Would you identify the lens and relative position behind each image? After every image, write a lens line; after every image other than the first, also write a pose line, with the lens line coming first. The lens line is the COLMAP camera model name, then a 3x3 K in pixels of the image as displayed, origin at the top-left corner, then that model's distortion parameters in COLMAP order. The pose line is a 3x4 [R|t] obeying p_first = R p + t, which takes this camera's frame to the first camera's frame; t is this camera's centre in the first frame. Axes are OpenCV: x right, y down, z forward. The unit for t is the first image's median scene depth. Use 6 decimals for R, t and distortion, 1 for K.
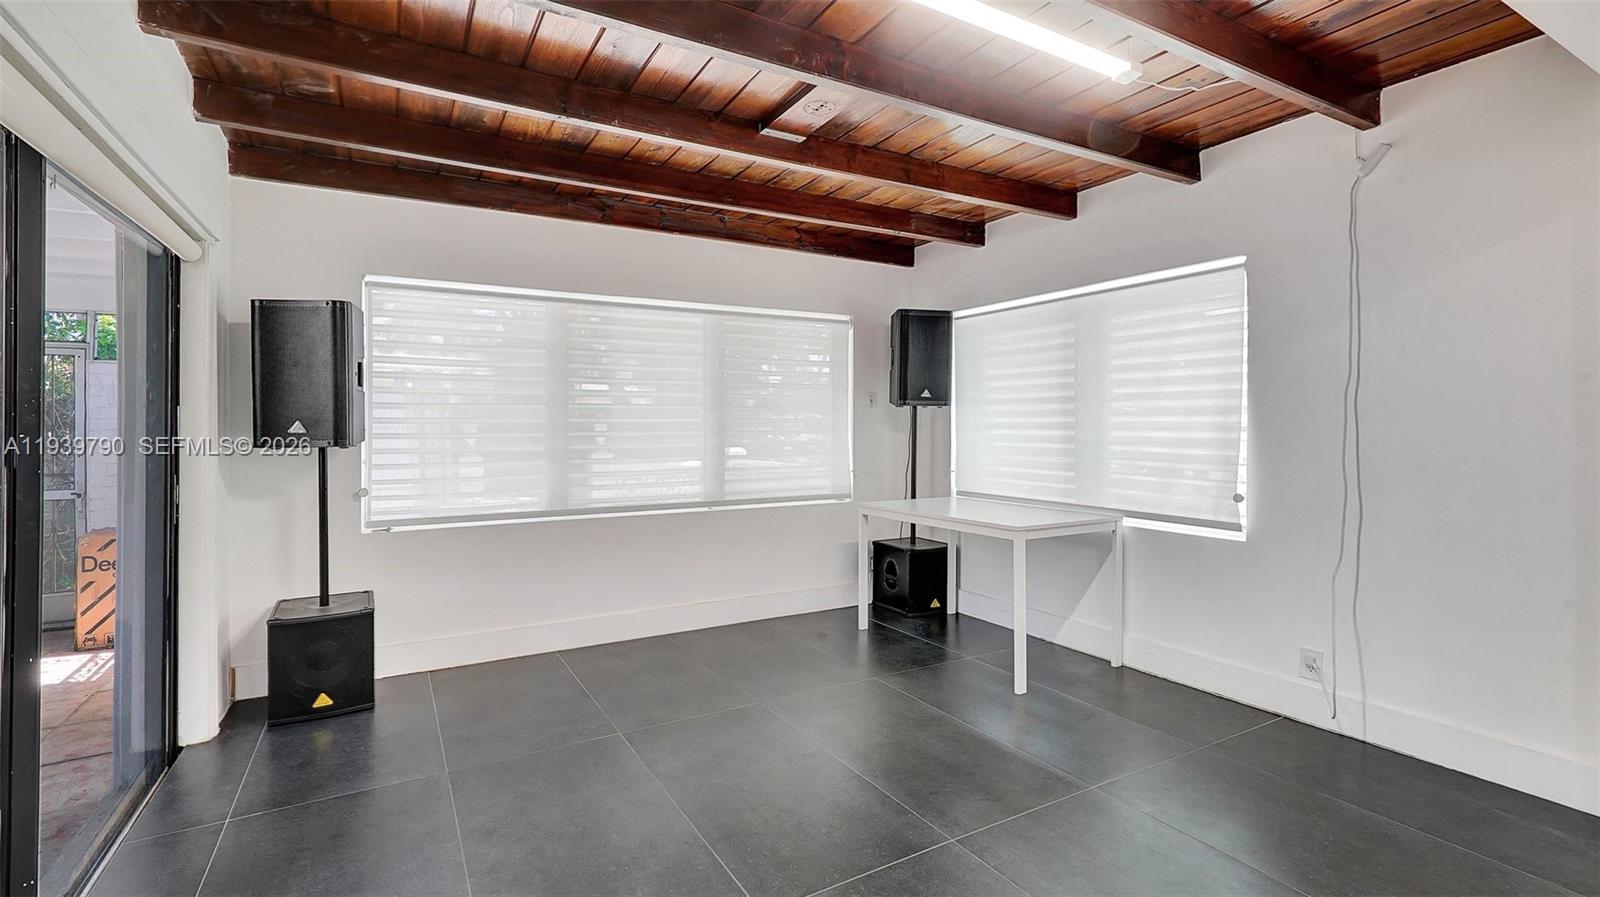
lens RADIAL K [[723.6, 0, 813.4], [0, 723.6, 424.4], [0, 0, 1]] dist [-0.011888, 0.004408]
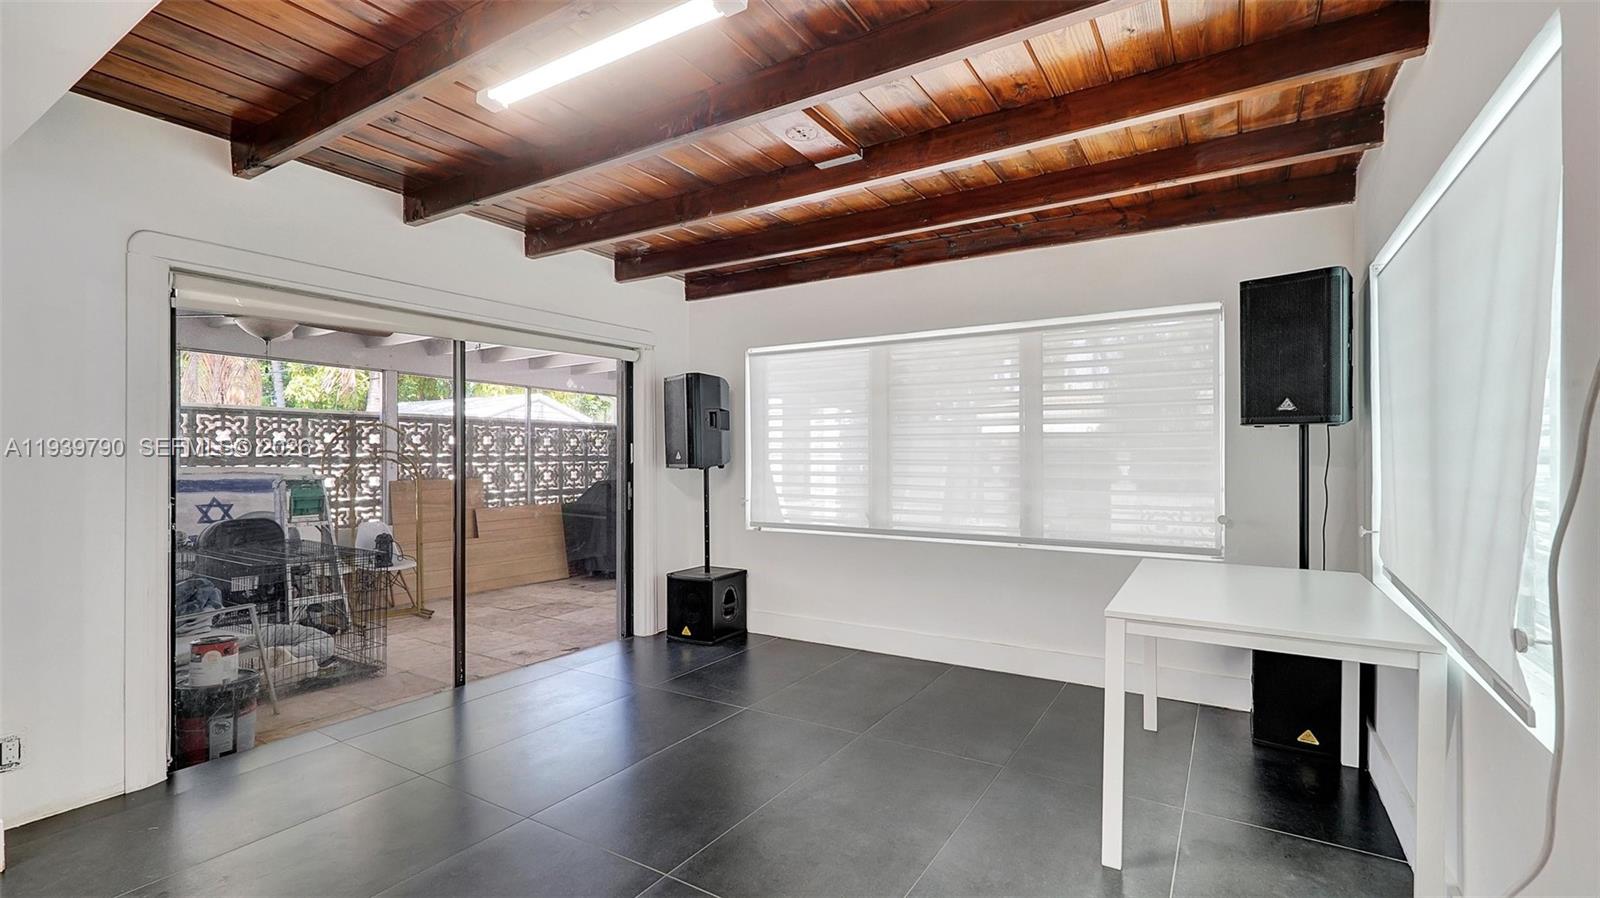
lens RADIAL K [[723.6, 0, 795.9], [0, 723.6, 459.2], [0, 0, 1]] dist [-0.011888, 0.004408]
pose [[0.456073, 0.006593, -0.889918, 0.603100], [0.001955, 0.999963, 0.008410, -0.000943], [0.889940, -0.005576, 0.456043, 0.366879]]
